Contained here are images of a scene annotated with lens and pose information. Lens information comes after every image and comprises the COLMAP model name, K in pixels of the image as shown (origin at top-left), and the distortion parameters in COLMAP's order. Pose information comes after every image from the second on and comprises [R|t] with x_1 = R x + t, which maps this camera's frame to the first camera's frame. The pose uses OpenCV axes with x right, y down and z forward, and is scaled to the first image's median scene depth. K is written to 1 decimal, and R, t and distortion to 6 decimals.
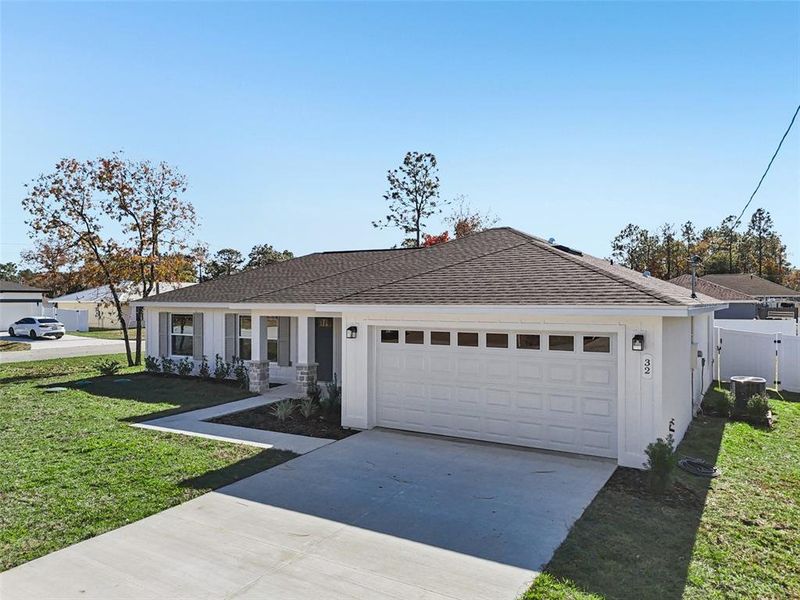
lens RADIAL K [[587.7, 0, 400.0], [0, 587.7, 300.0], [0, 0, 1]] dist [0.119630, -0.143658]
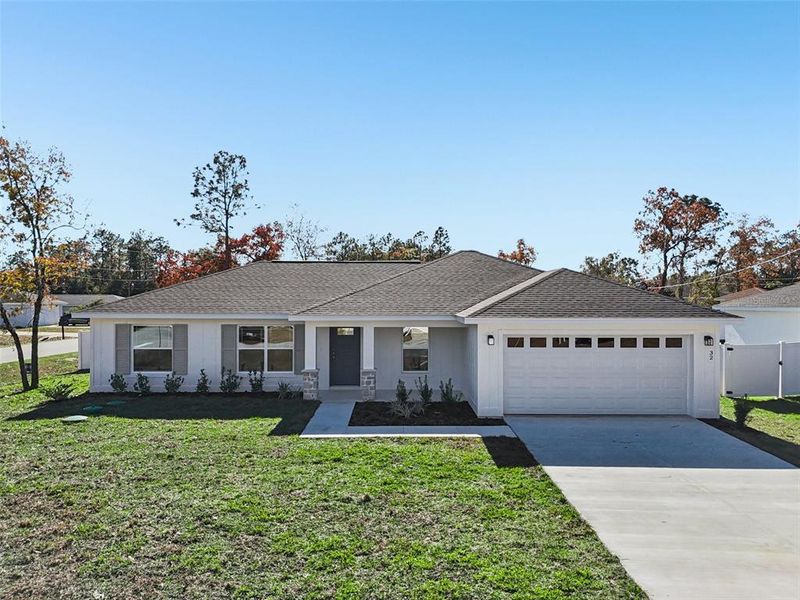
lens RADIAL K [[587.7, 0, 400.0], [0, 587.7, 300.0], [0, 0, 1]] dist [0.119630, -0.143658]
pose [[0.850302, -0.000281, 0.526296, -0.445381], [-0.001701, 0.999993, 0.003282, -0.016754], [-0.526293, -0.003686, 0.850295, 0.019543]]
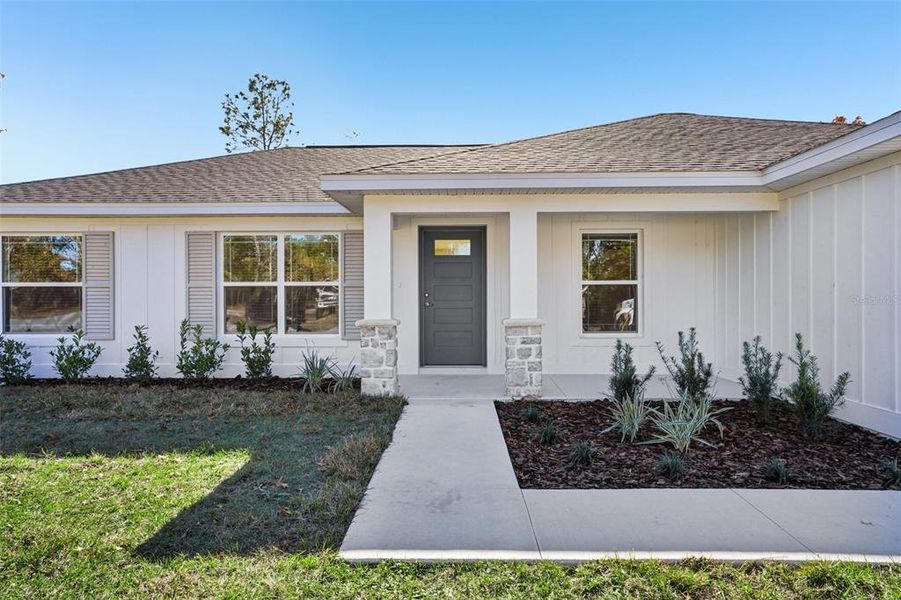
lens RADIAL K [[597.8, 0, 445.4], [0, 597.8, 286.6], [0, 0, 1]] dist [-0.000764, 0.003431]
pose [[0.864795, 0.003402, 0.502113, -0.281040], [0.005186, 0.999863, -0.015706, 0.057621], [-0.502098, 0.016186, 0.864659, 0.411895]]
